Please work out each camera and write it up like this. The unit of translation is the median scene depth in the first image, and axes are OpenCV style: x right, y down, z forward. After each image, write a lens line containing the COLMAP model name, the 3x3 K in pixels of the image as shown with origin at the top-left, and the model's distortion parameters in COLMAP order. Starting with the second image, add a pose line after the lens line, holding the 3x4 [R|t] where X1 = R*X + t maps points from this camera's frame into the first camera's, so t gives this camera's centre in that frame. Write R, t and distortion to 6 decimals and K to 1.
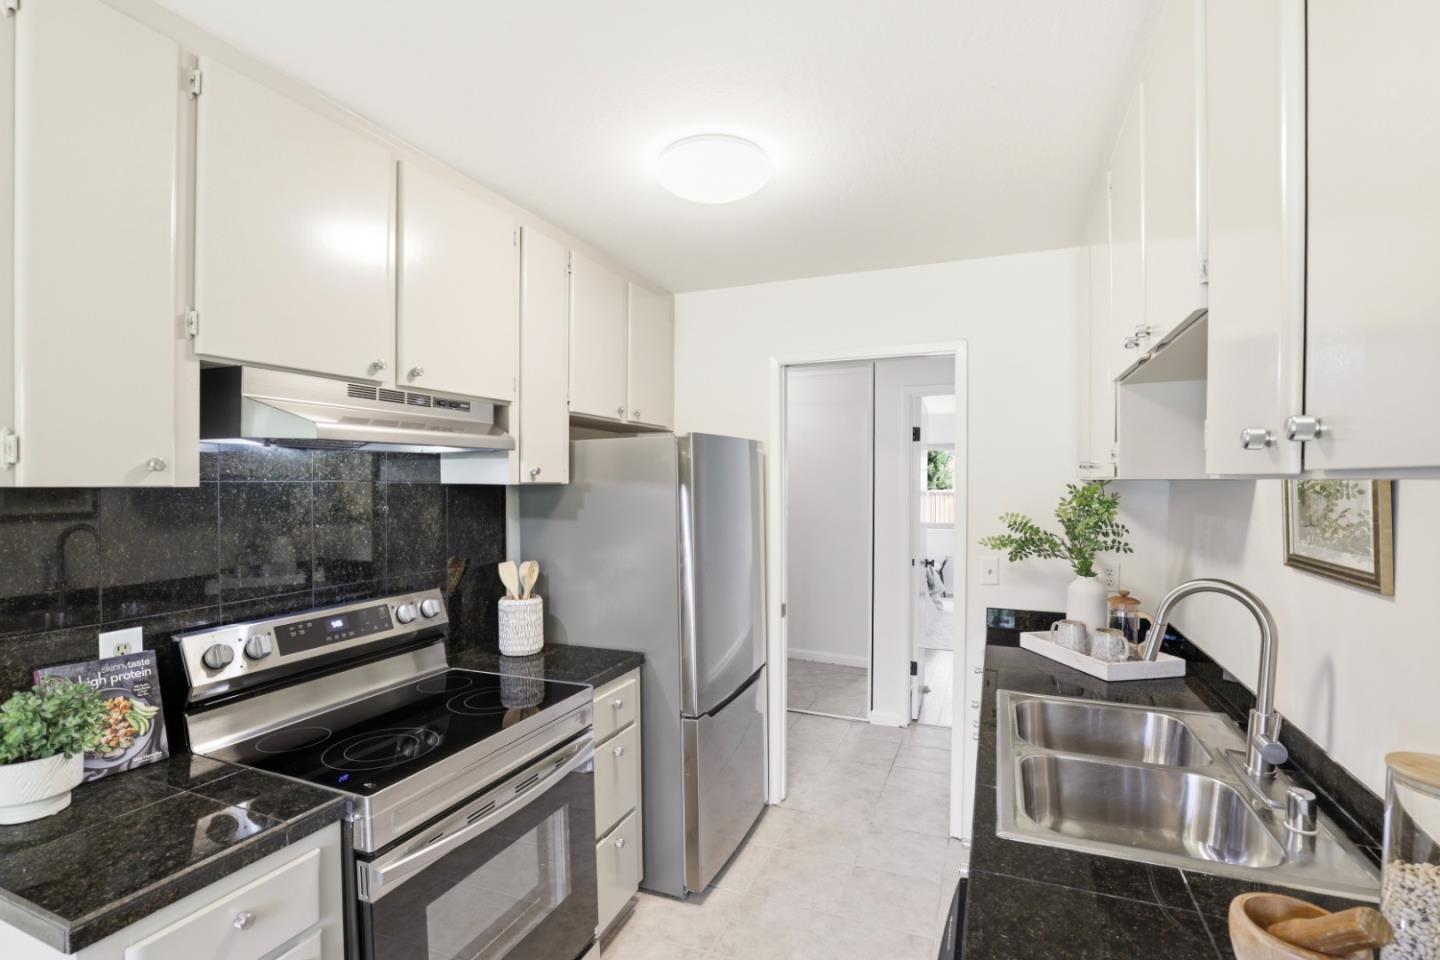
lens RADIAL K [[676.6, 0, 718.8], [0, 676.6, 481.8], [0, 0, 1]] dist [-0.039811, 0.006249]
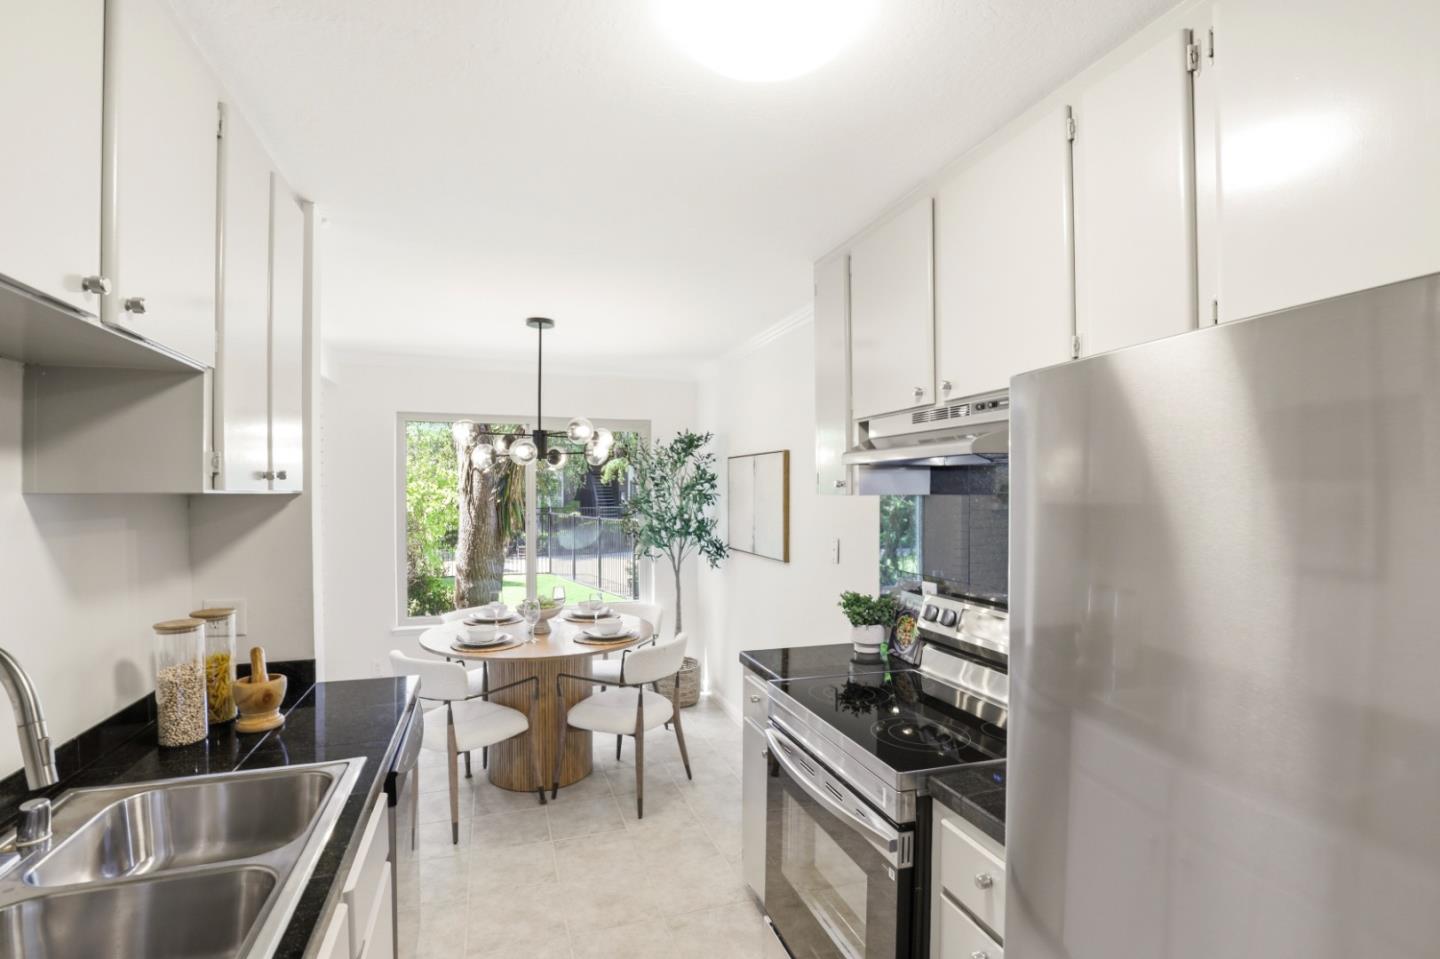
lens RADIAL K [[676.6, 0, 719.2], [0, 676.6, 486.3], [0, 0, 1]] dist [-0.039811, 0.006249]
pose [[-0.756711, -0.000727, -0.653749, 0.477833], [0.000985, 0.999997, -0.002253, -0.009185], [0.653749, -0.002349, -0.756708, 1.553171]]
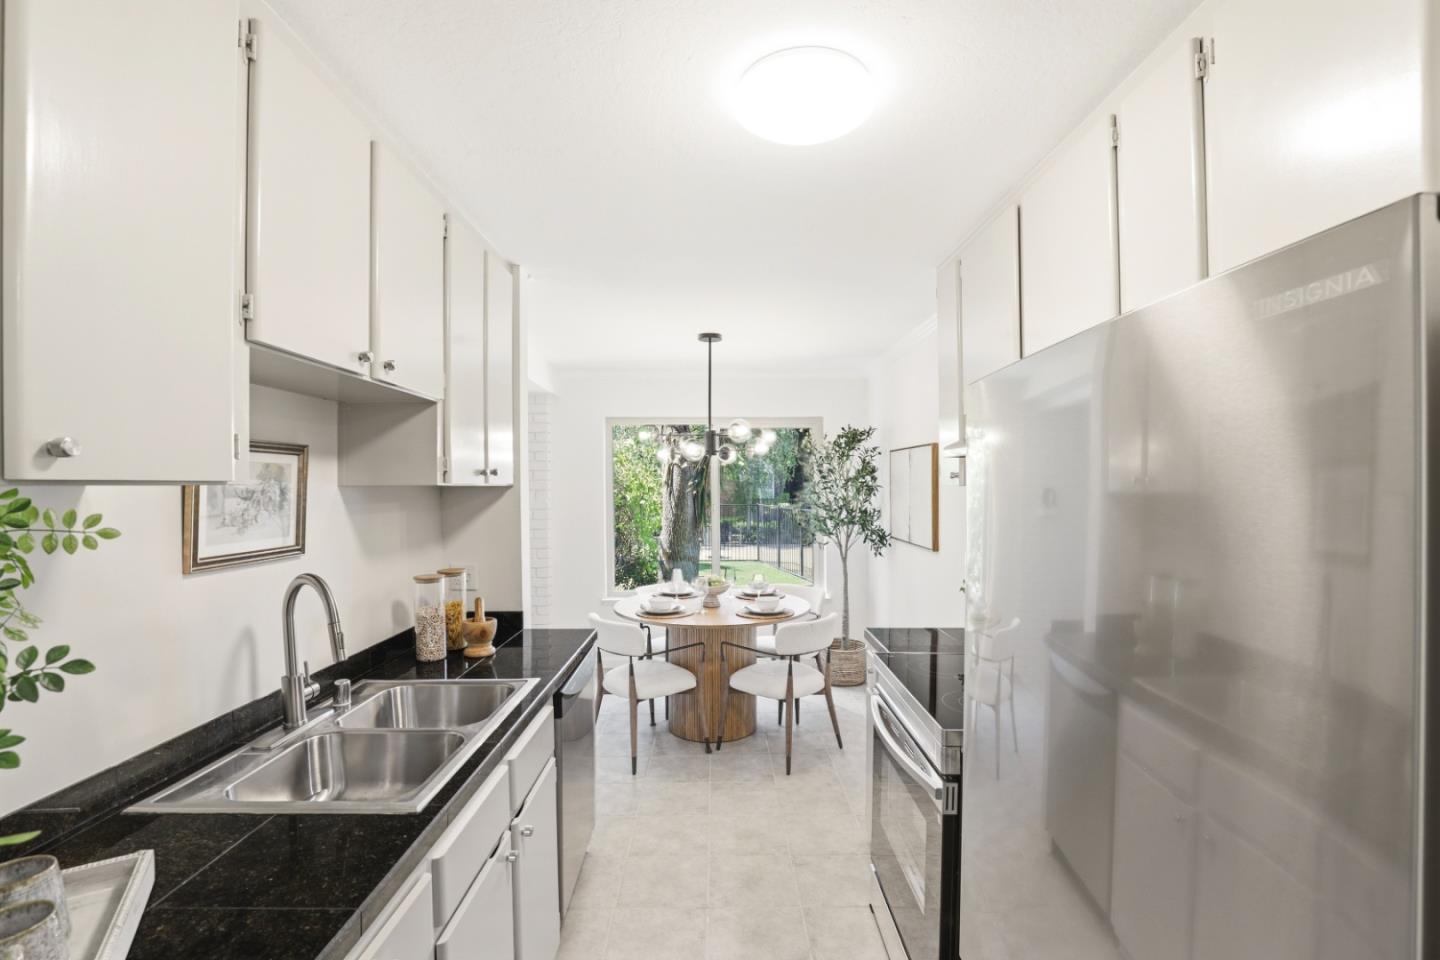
lens RADIAL K [[676.6, 0, 726.0], [0, 676.6, 479.1], [0, 0, 1]] dist [-0.039811, 0.006249]
pose [[-0.924798, 0.004261, -0.380435, 0.414147], [0.005662, 0.999981, -0.002564, -0.008545], [0.380417, -0.004525, -0.924804, 1.801529]]
